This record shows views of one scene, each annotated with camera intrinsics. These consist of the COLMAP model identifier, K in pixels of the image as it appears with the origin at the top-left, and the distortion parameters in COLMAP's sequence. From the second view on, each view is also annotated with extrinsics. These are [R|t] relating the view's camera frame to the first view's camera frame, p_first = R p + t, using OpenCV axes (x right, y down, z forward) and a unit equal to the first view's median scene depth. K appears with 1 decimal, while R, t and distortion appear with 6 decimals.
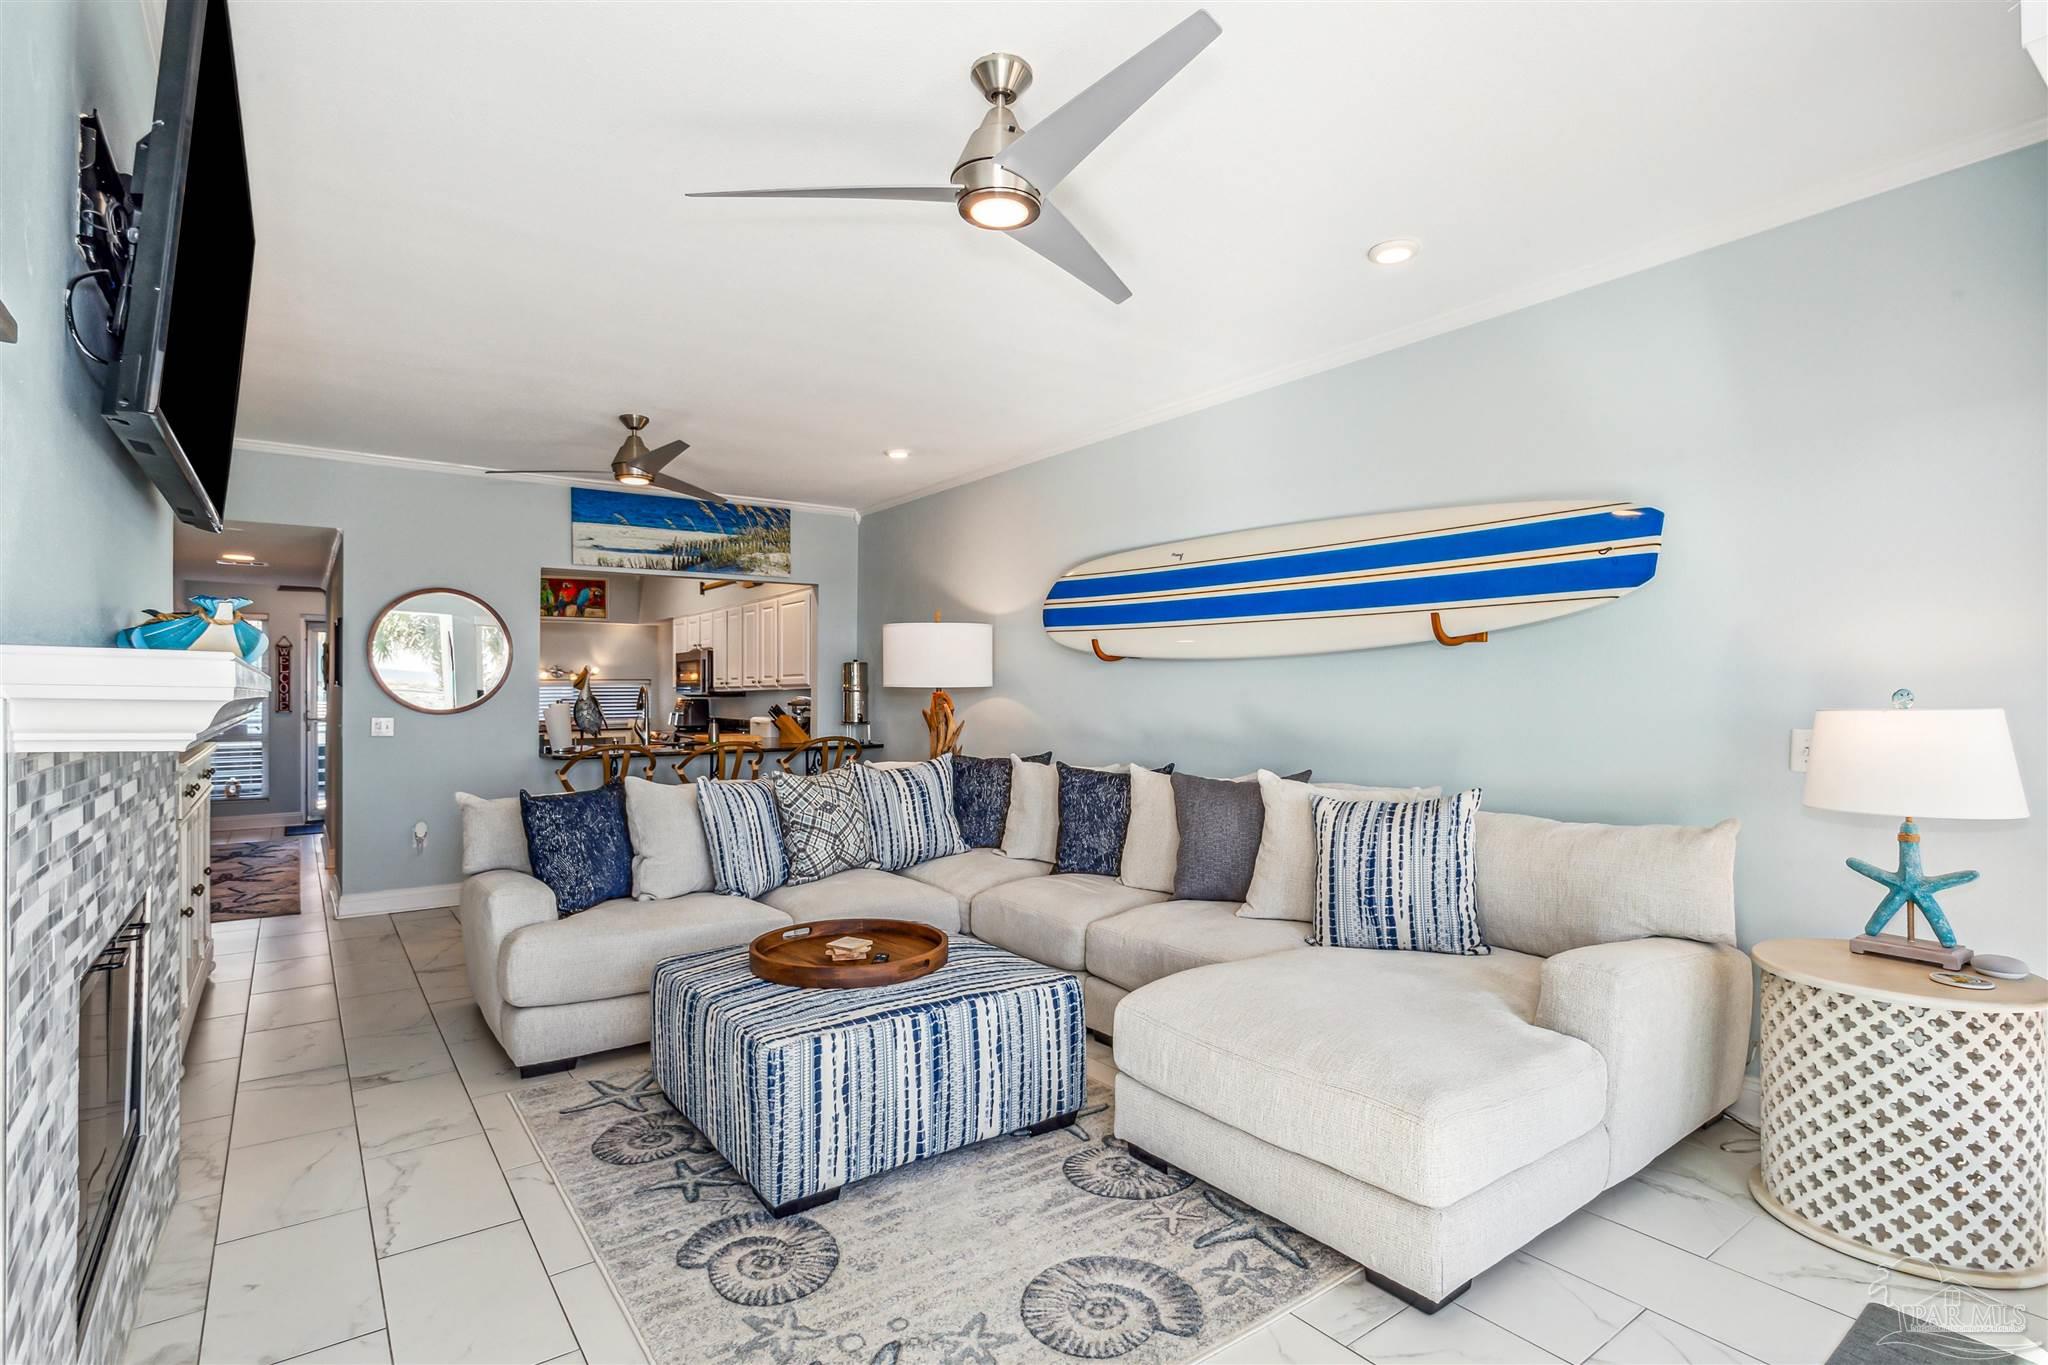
lens RADIAL K [[994.9, 0, 1009.5], [0, 994.9, 692.0], [0, 0, 1]] dist [0.004092, 0.000724]
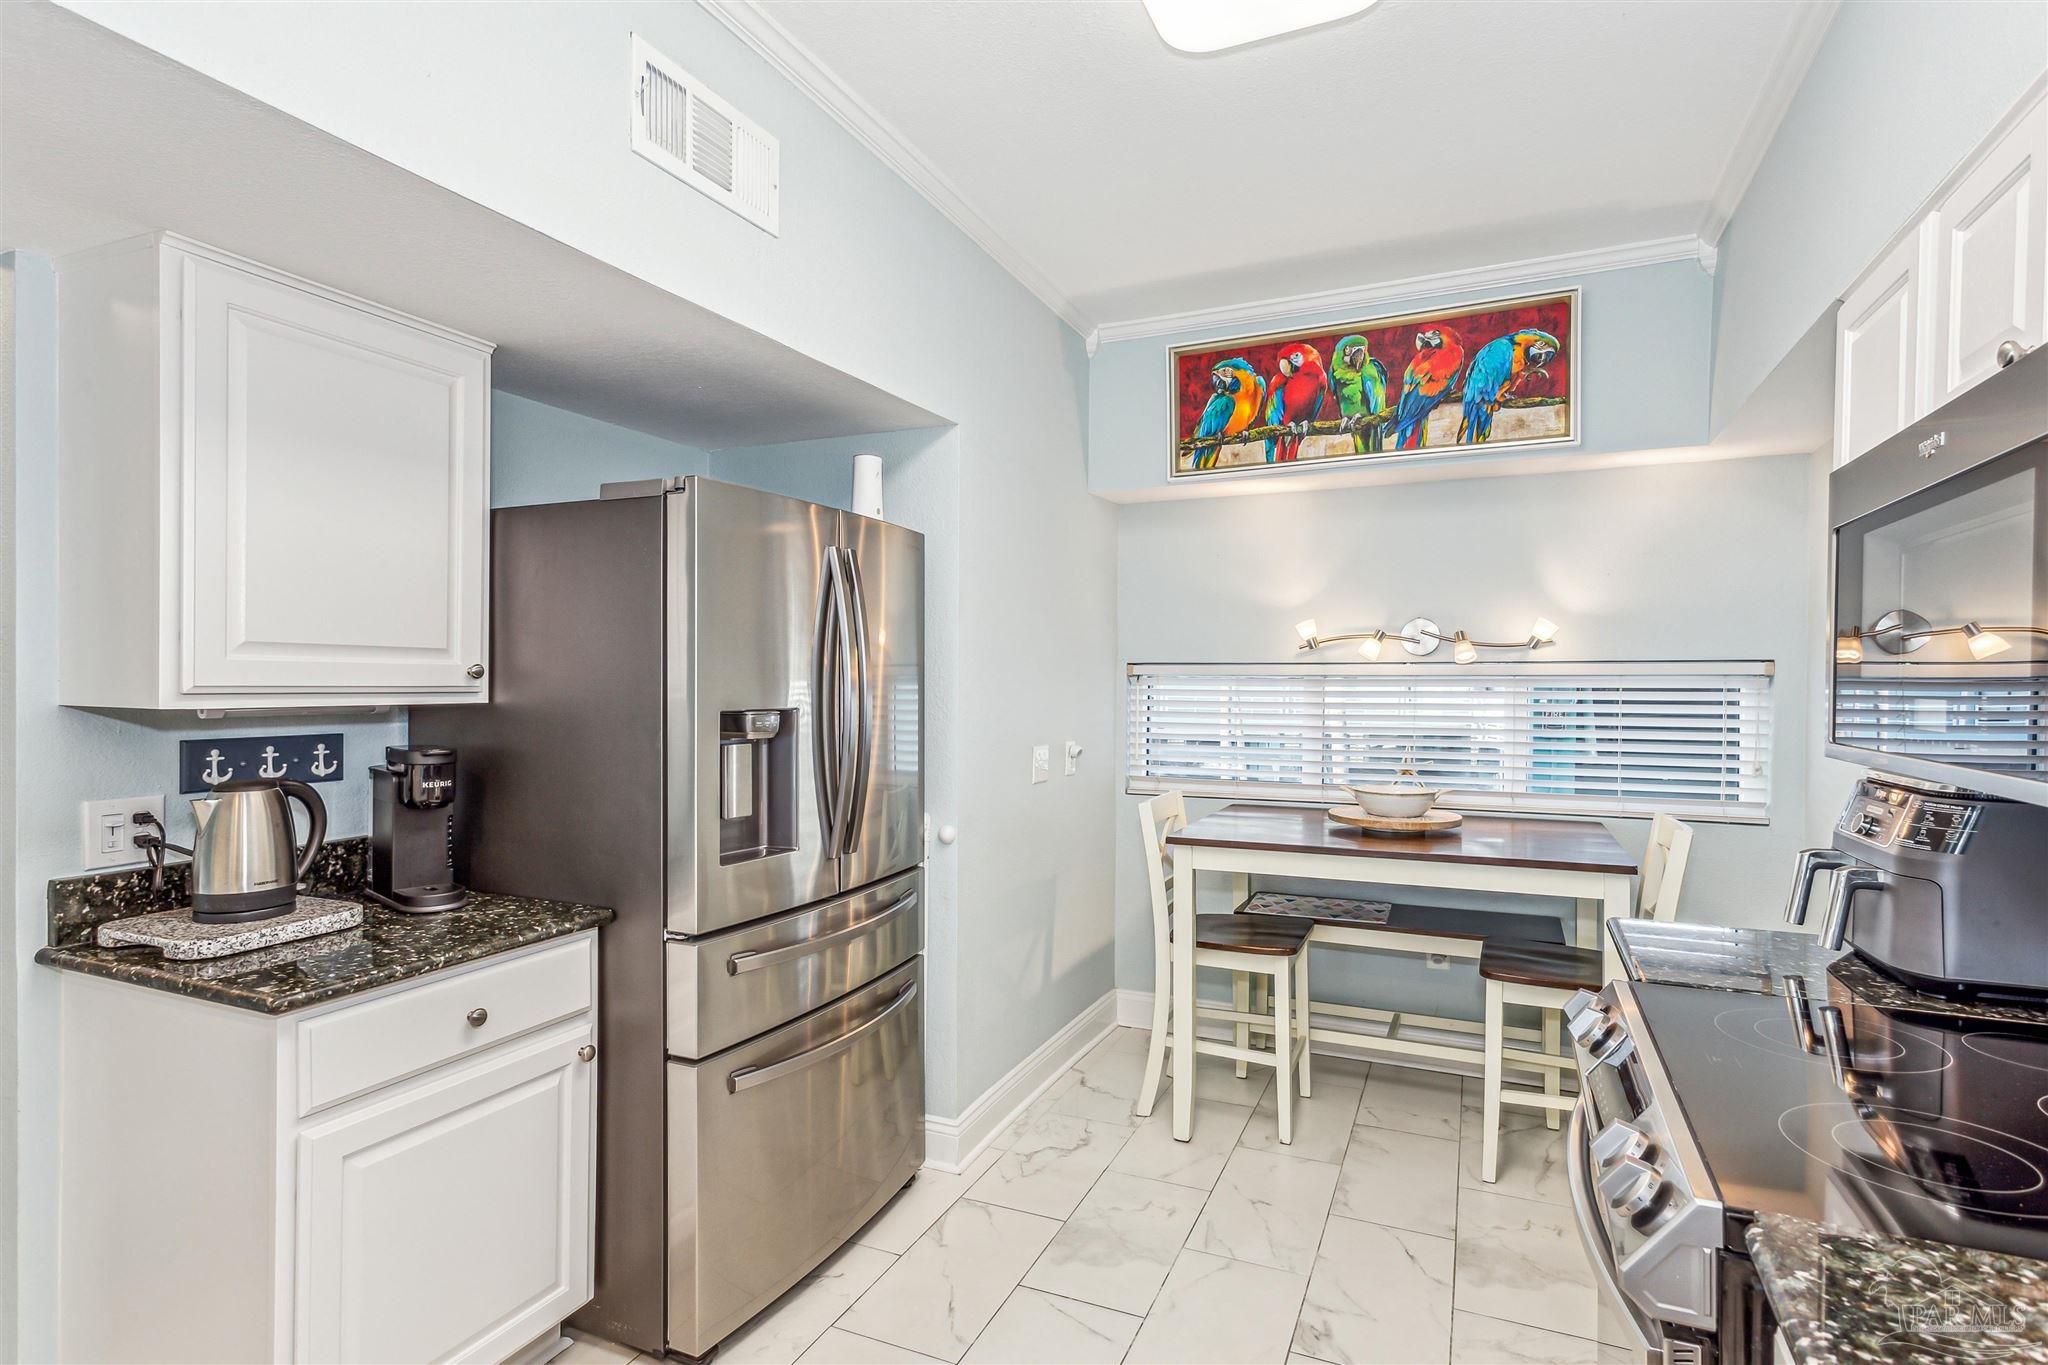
lens RADIAL K [[1036.8, 0, 1022.1], [0, 1036.8, 690.3], [0, 0, 1]] dist [0.004610, 0.000109]
pose [[0.492357, 0.014673, -0.870270, -0.348095], [-0.005648, 0.999891, 0.013663, -0.011051], [0.870375, -0.001812, 0.492386, 1.099438]]
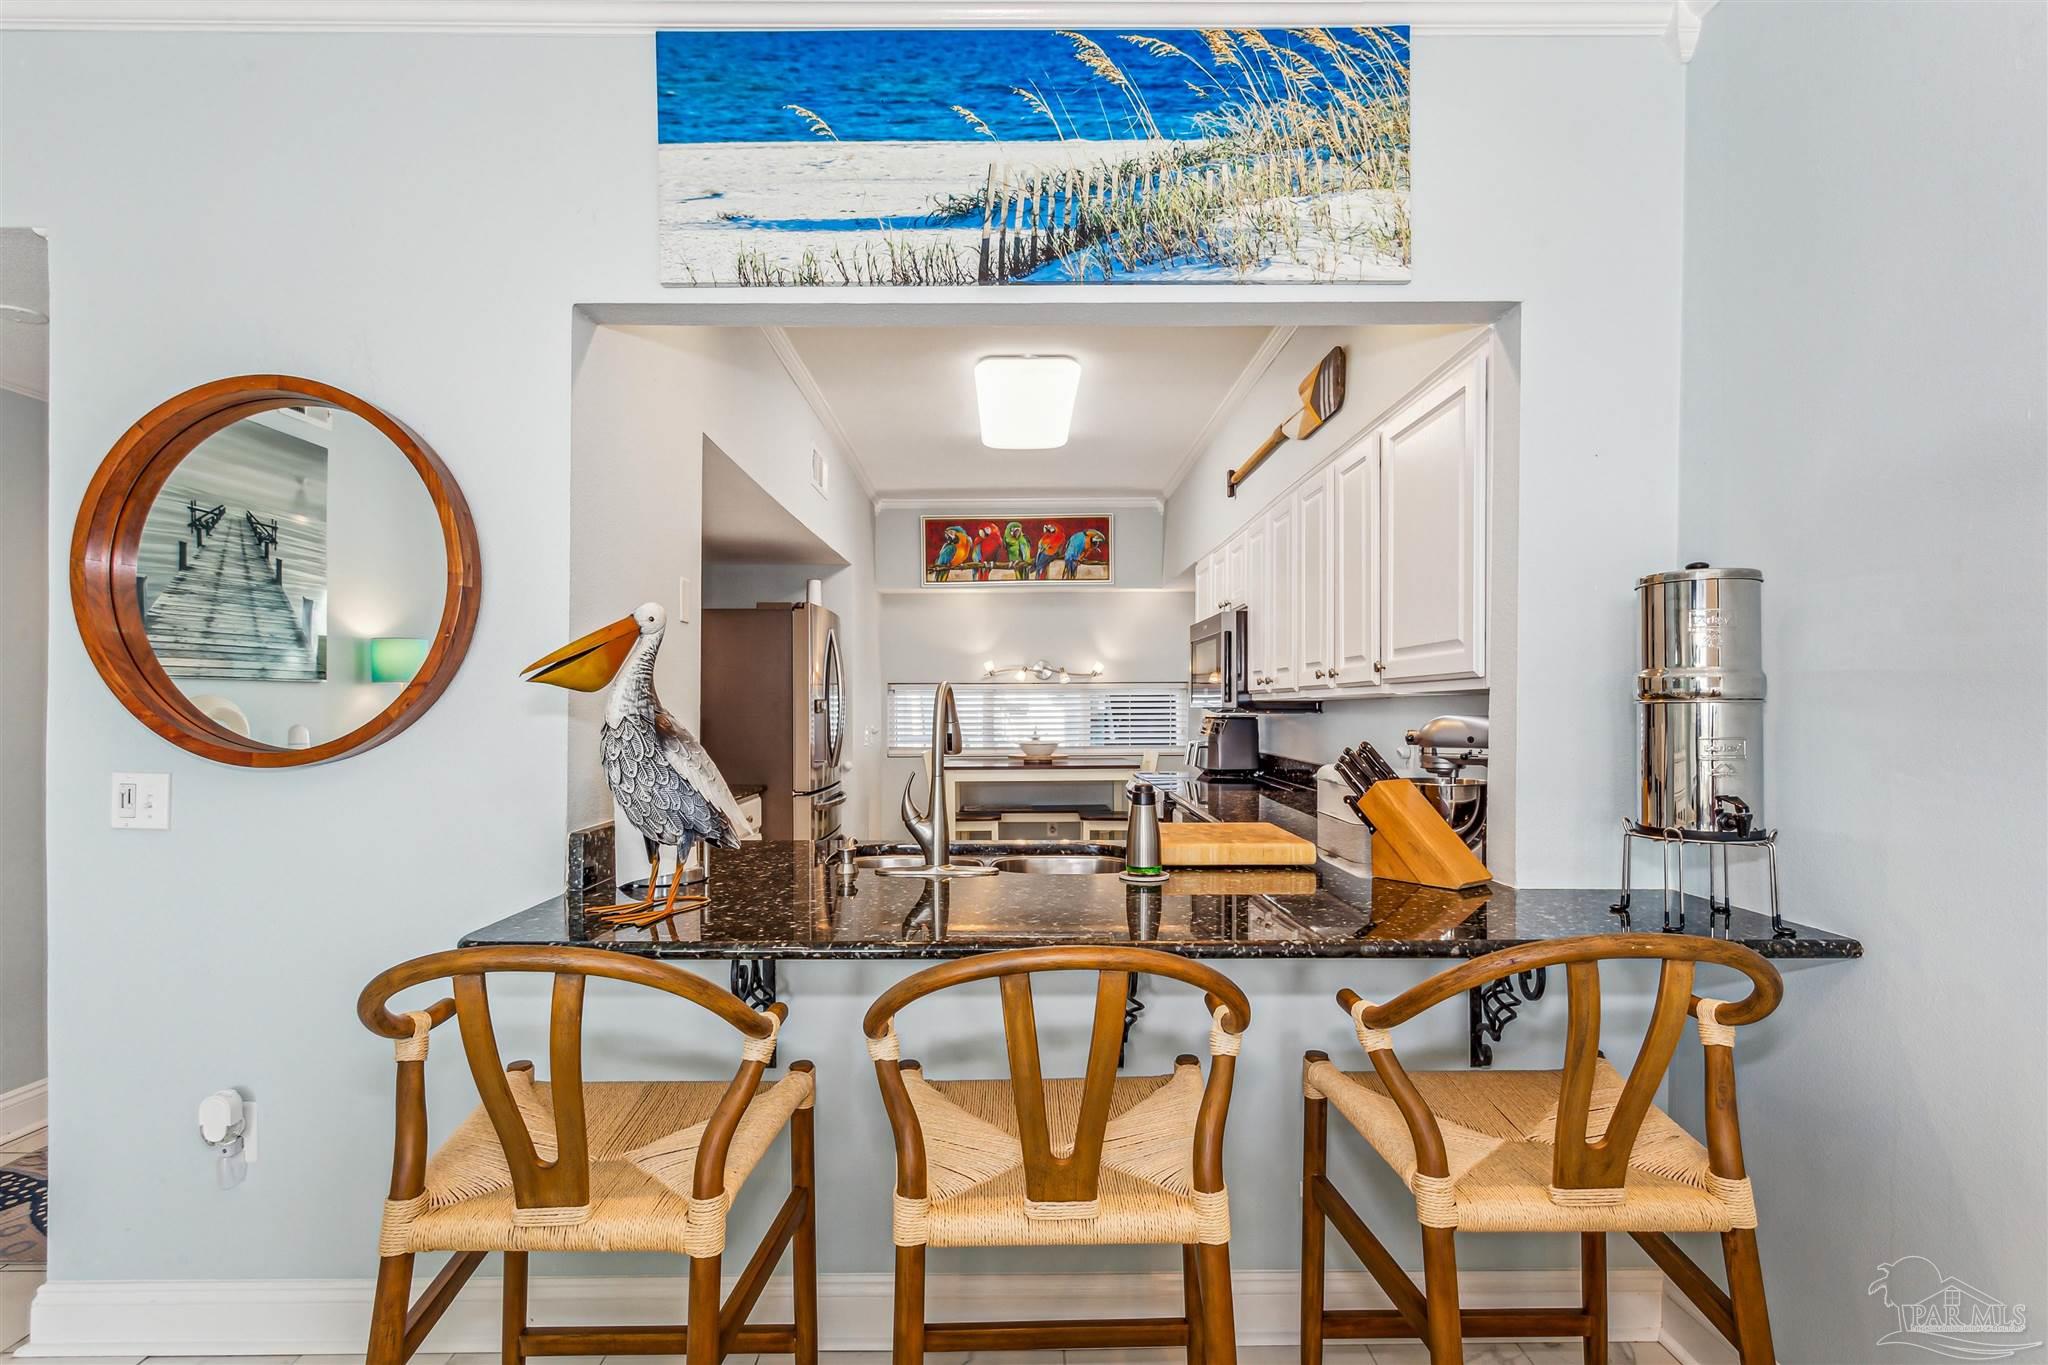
lens RADIAL K [[1006.1, 0, 1016.6], [0, 1006.1, 709.0], [0, 0, 1]] dist [0.002078, -0.000378]
pose [[0.814243, 0.004002, -0.580511, -0.147338], [-0.000743, 0.999983, 0.005852, 0.000765], [0.580524, -0.004334, 0.814232, 0.711185]]
